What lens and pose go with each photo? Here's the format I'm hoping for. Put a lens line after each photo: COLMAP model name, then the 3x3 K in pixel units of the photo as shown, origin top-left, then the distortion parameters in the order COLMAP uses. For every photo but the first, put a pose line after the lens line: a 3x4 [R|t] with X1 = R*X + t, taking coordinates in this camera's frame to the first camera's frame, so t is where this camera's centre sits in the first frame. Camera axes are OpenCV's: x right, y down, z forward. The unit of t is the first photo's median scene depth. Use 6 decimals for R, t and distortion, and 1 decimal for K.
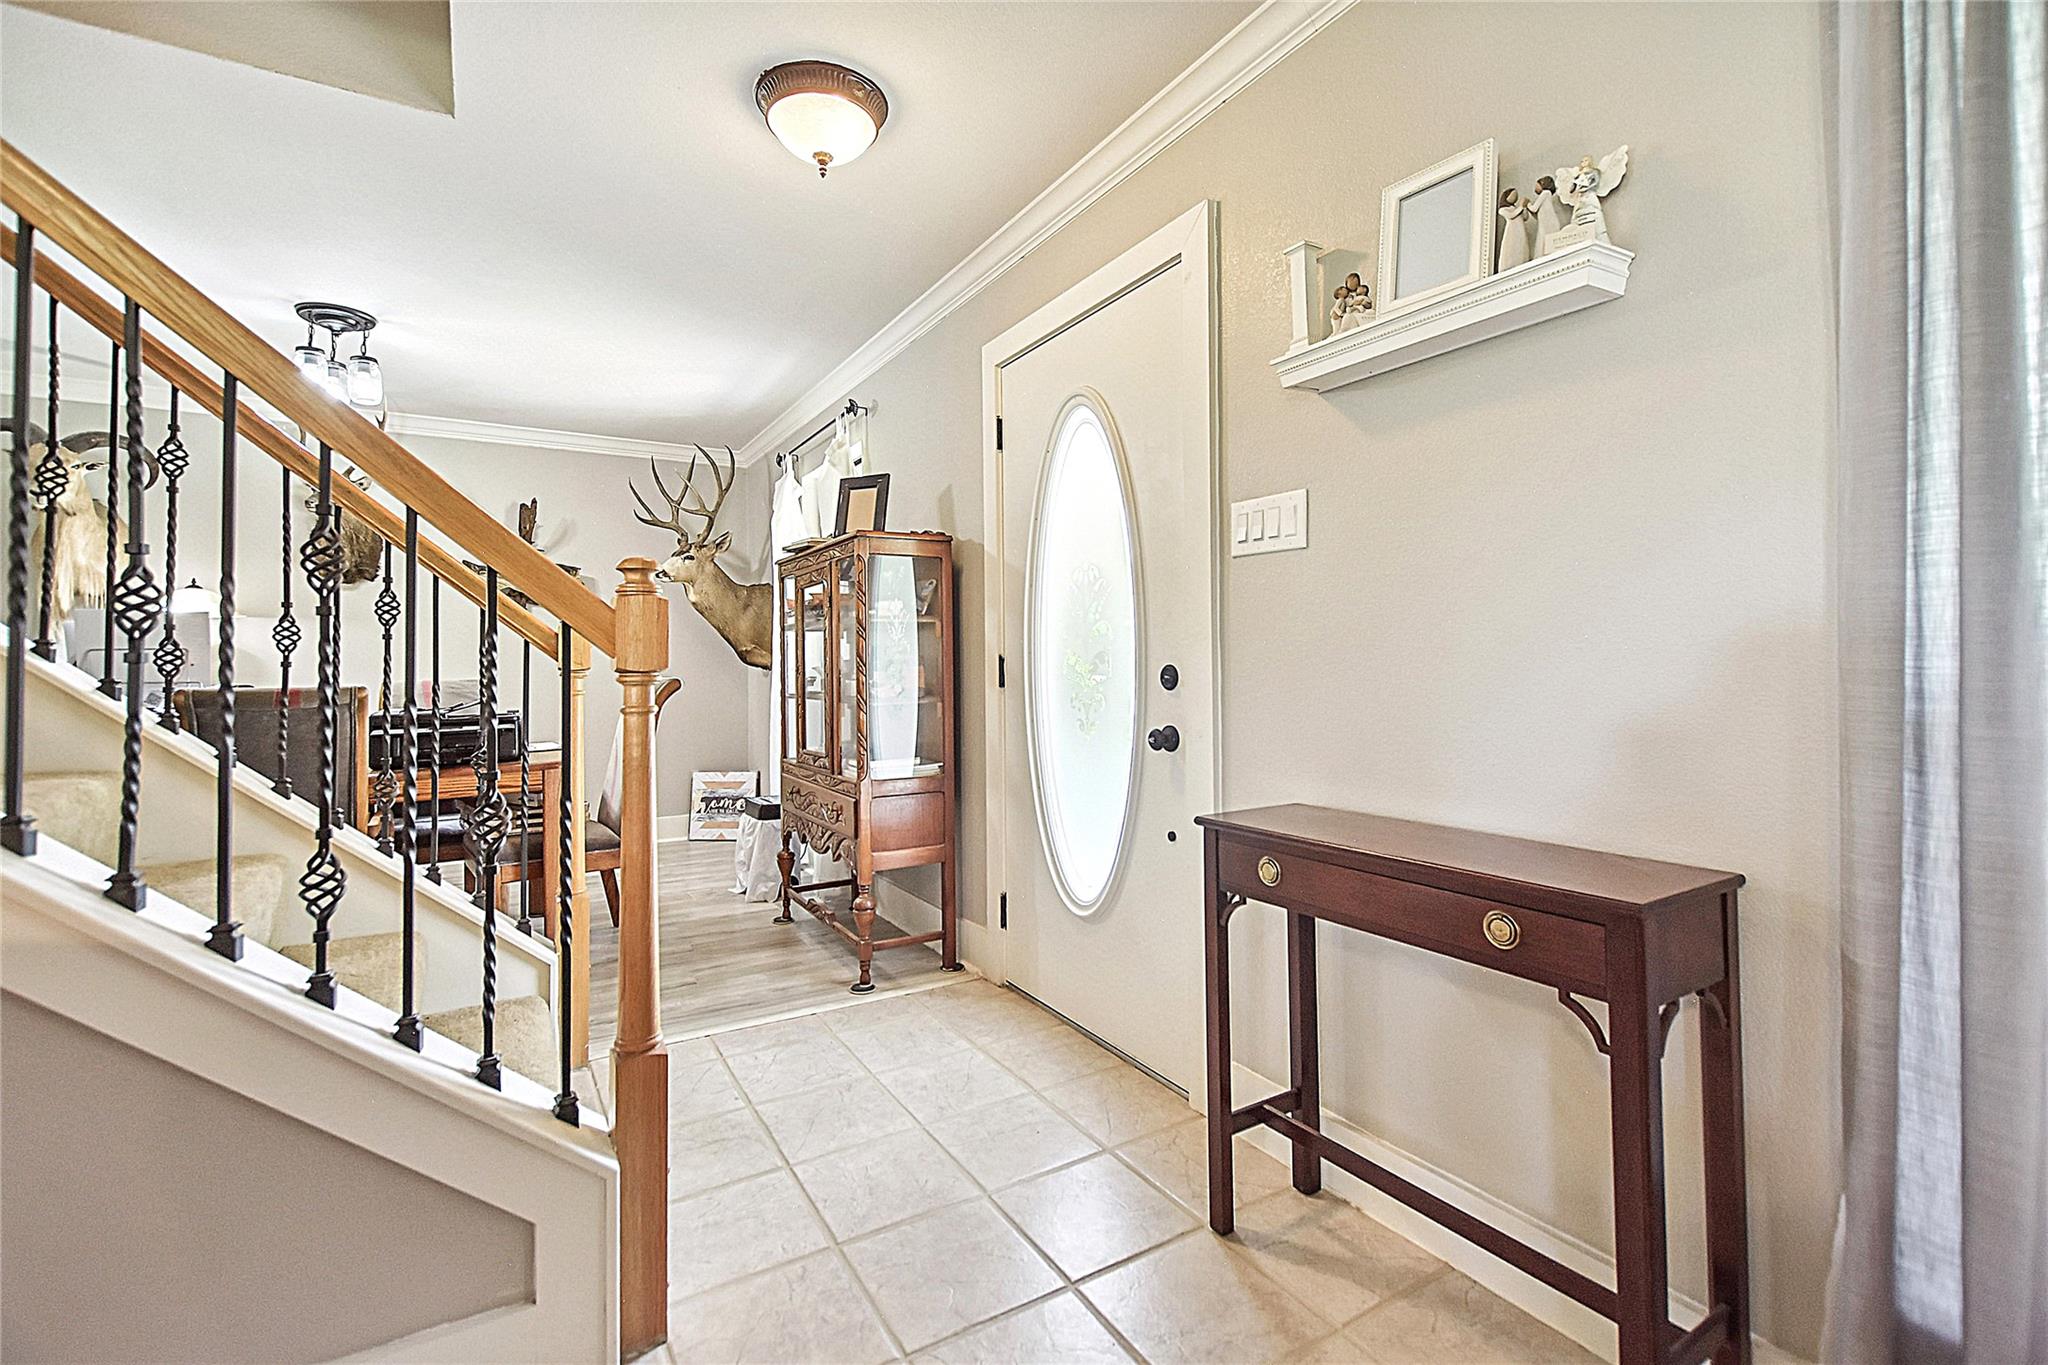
lens RADIAL K [[892.5, 0, 1032.2], [0, 892.5, 656.3], [0, 0, 1]] dist [0.002914, -0.000077]
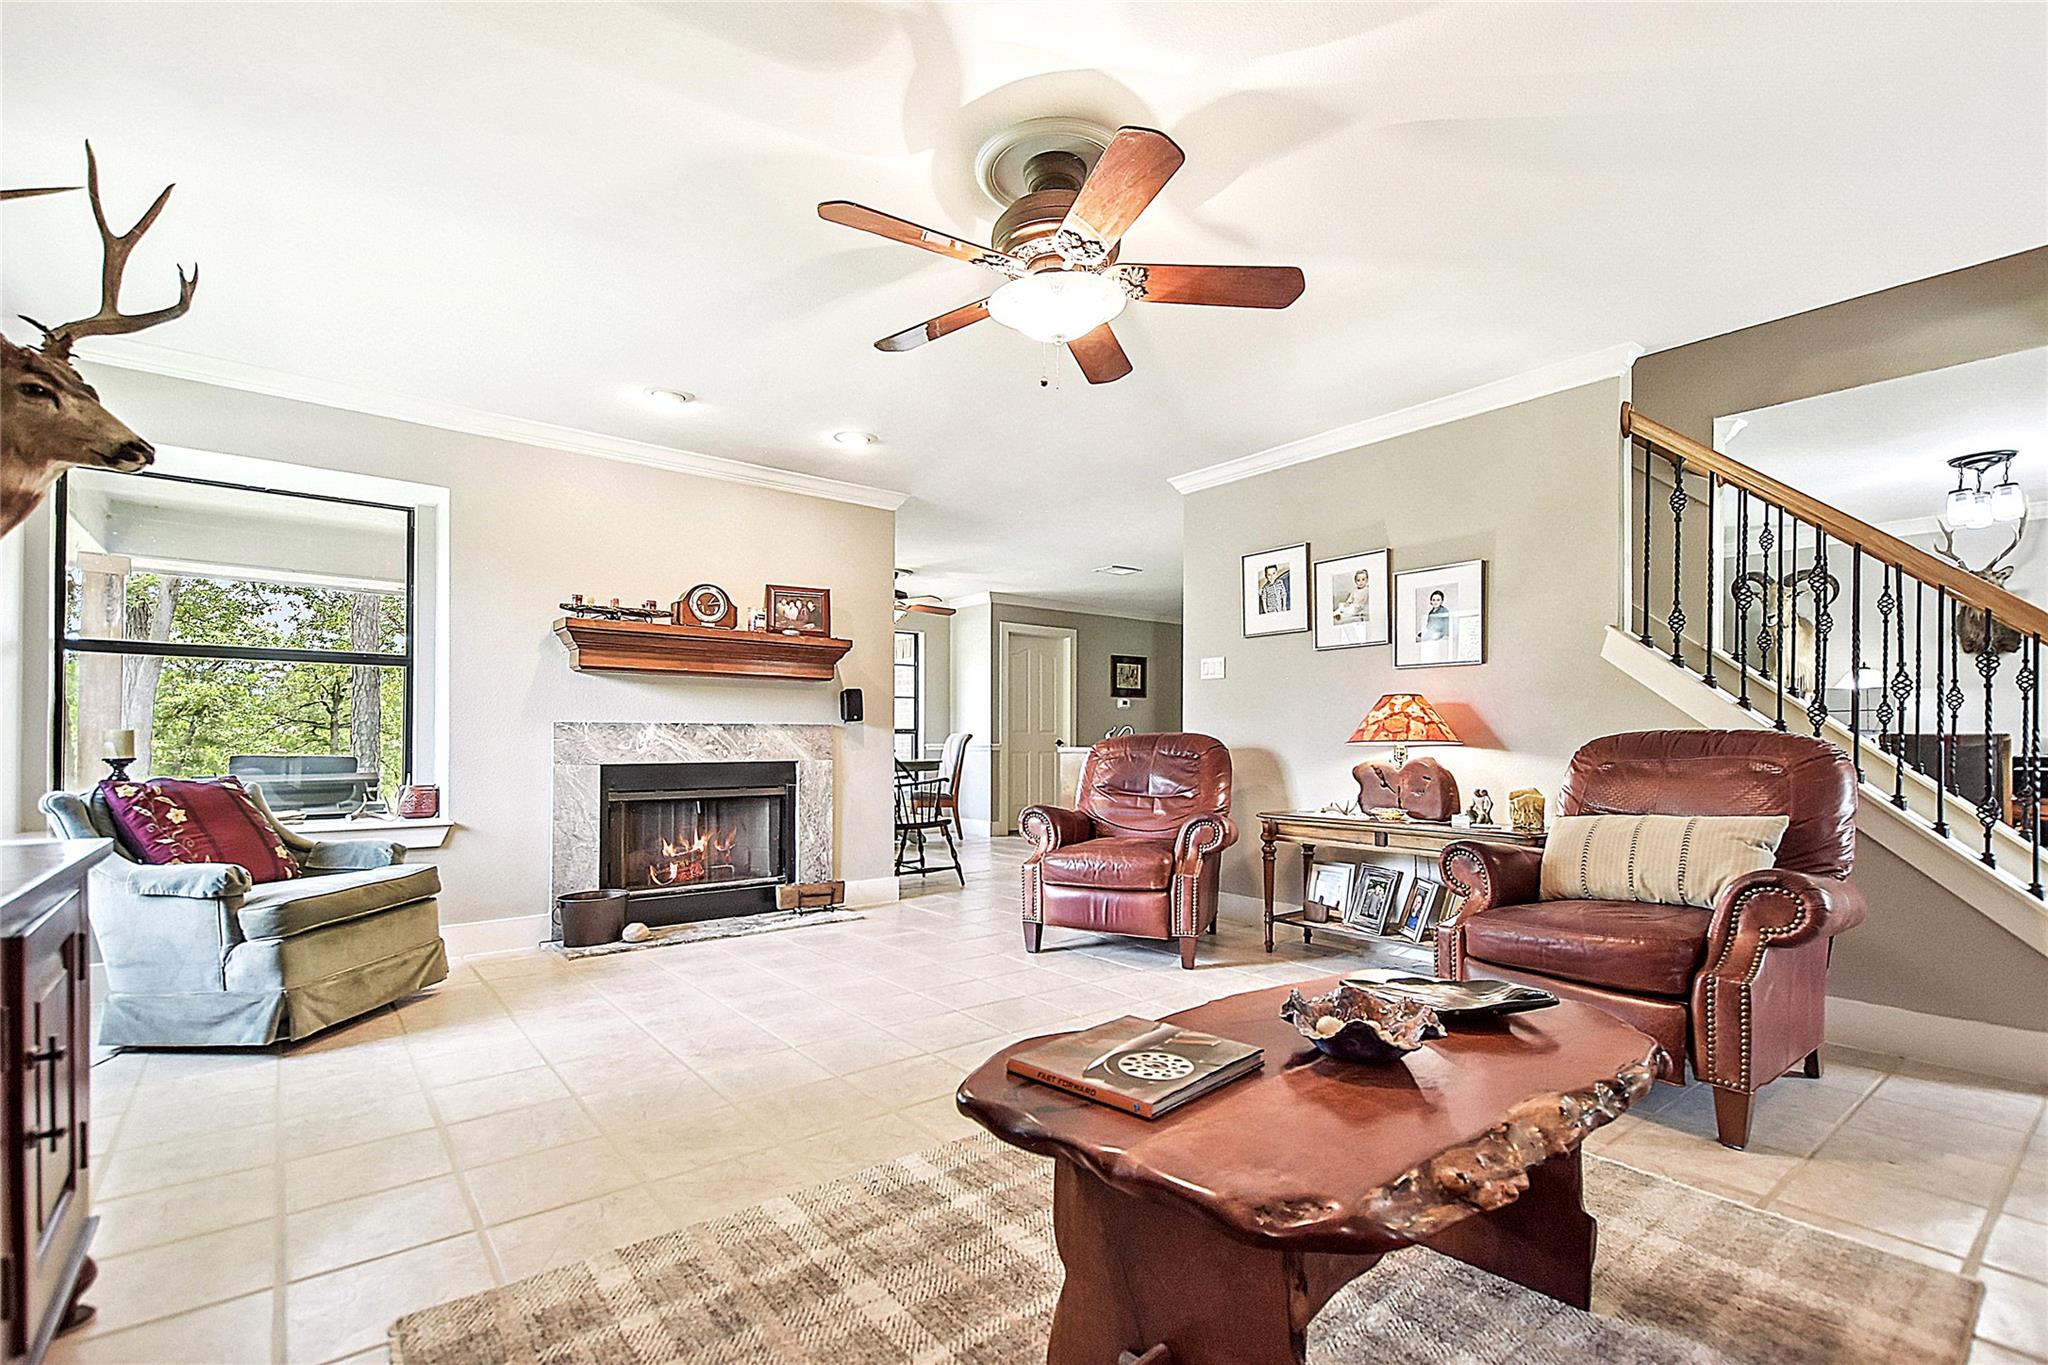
lens RADIAL K [[887.2, 0, 1031.9], [0, 887.2, 721.9], [0, 0, 1]] dist [-0.000372, 0.000153]
pose [[0.110906, 0.004210, -0.993822, 0.599942], [0.006738, 0.999965, 0.004988, -0.001212], [0.993808, -0.007249, 0.110874, -0.875528]]
